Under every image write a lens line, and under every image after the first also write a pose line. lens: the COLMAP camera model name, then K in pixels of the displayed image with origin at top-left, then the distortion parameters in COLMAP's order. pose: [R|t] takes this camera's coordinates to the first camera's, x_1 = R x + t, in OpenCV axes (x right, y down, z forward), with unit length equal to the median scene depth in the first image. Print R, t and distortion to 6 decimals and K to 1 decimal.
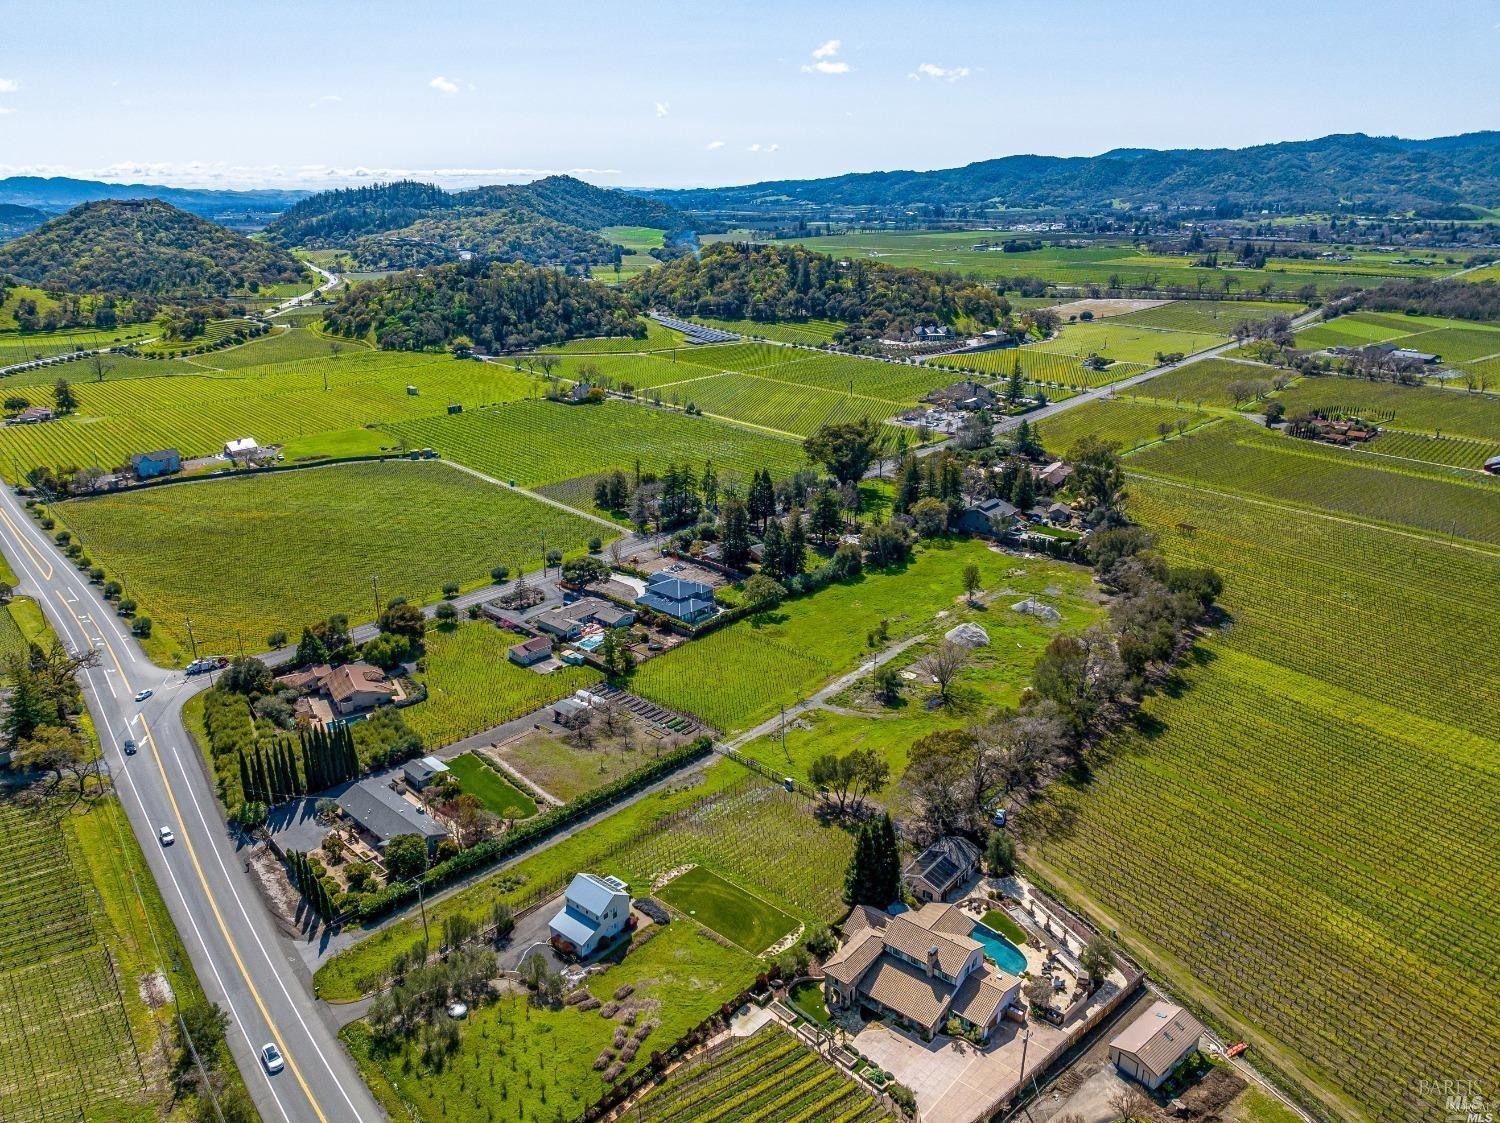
lens RADIAL K [[1051.7, 0, 750.3], [0, 1051.7, 565.6], [0, 0, 1]] dist [-0.042734, 0.012546]
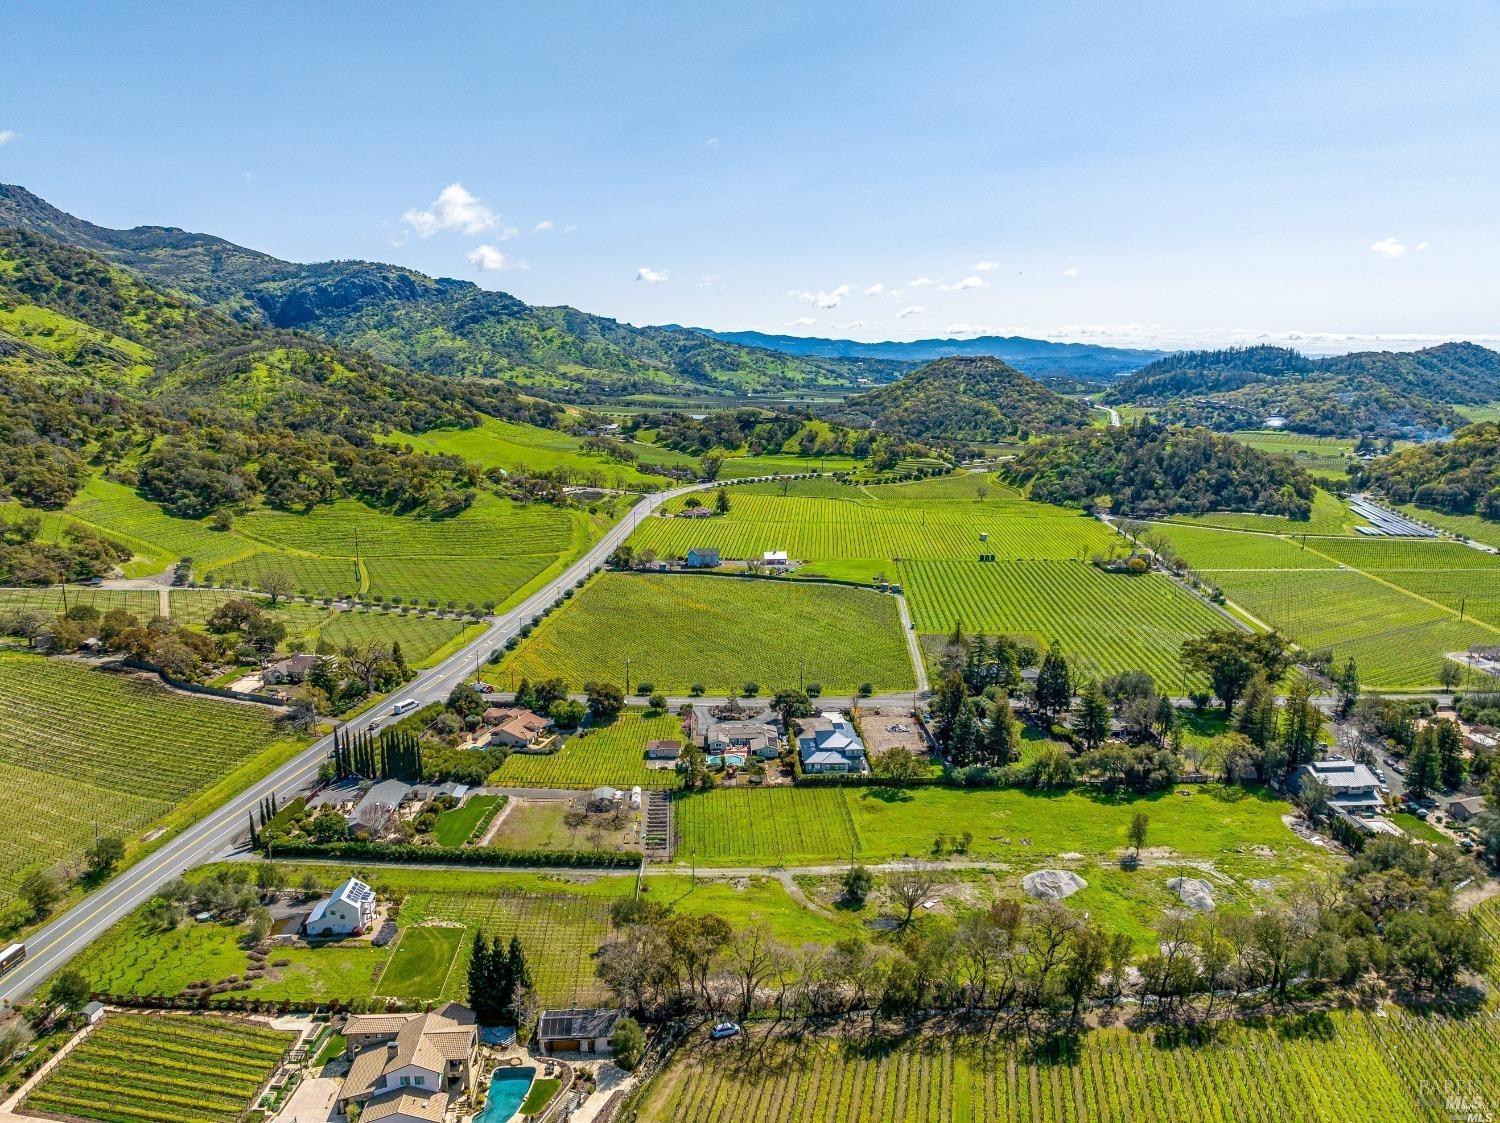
lens RADIAL K [[1051.7, 0, 753.8], [0, 1051.7, 558.4], [0, 0, 1]] dist [-0.042734, 0.012546]
pose [[0.688979, 0.145108, -0.710107, 0.297849], [-0.250235, 0.967131, -0.045160, -0.042793], [0.680213, 0.208808, 0.702644, 0.106278]]
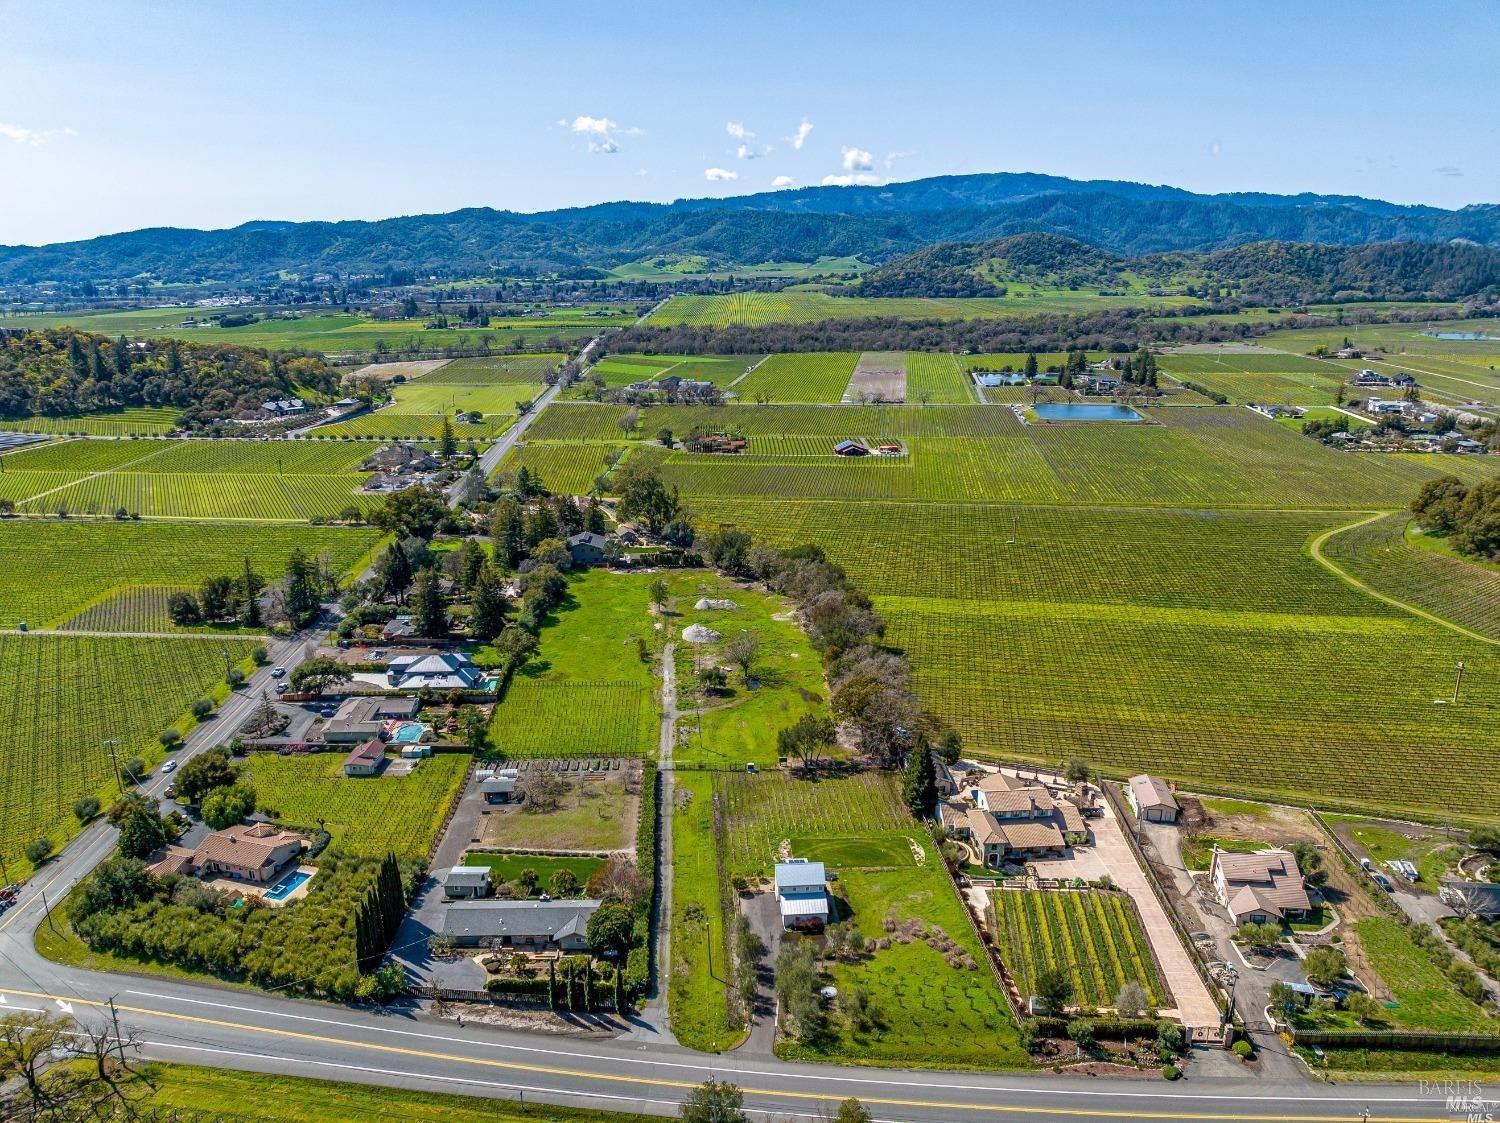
lens RADIAL K [[1051.7, 0, 753.2], [0, 1051.7, 565.9], [0, 0, 1]] dist [-0.042734, 0.012546]
pose [[0.727770, -0.194922, 0.657538, -0.245953], [0.235117, 0.971570, 0.027786, -0.012375], [-0.644260, 0.134377, 0.752909, 0.045931]]
